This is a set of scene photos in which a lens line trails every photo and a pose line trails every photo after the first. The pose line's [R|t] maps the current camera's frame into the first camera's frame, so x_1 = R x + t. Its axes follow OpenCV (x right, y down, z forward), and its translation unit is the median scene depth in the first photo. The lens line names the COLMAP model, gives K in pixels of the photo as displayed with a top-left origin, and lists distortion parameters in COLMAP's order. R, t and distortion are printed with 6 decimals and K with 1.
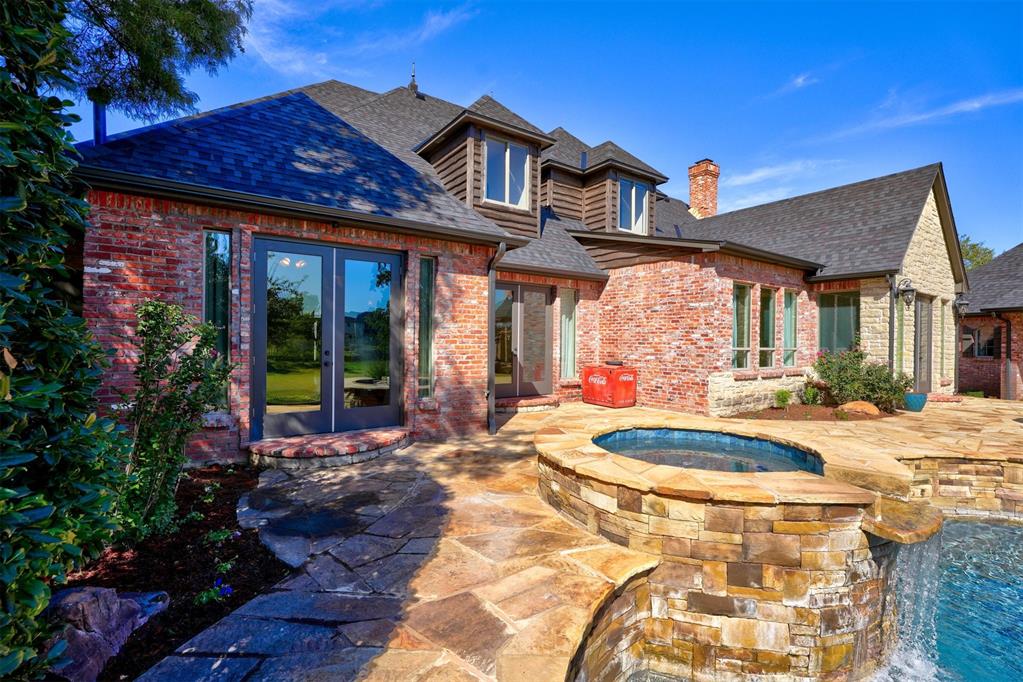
lens RADIAL K [[459.9, 0, 510.5], [0, 459.9, 340.4], [0, 0, 1]] dist [-0.003951, 0.001737]
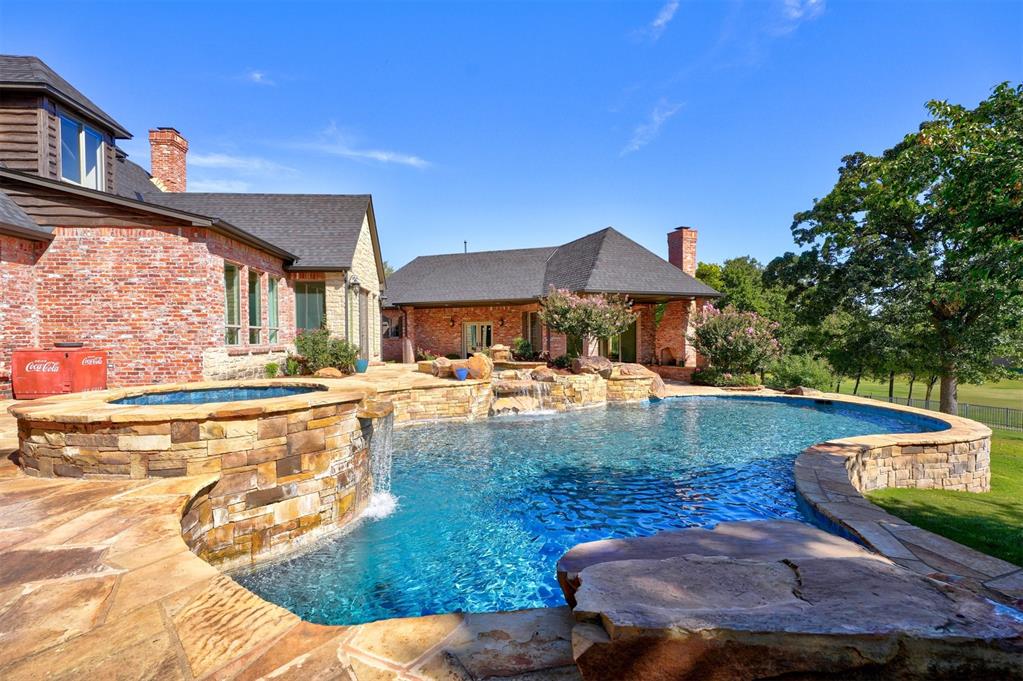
lens RADIAL K [[459.9, 0, 511.9], [0, 459.9, 340.1], [0, 0, 1]] dist [-0.003951, 0.001737]
pose [[0.488564, -0.025790, 0.872147, -0.101133], [0.017944, 0.999649, 0.019509, 0.041496], [-0.872344, 0.006118, 0.488855, -0.066284]]
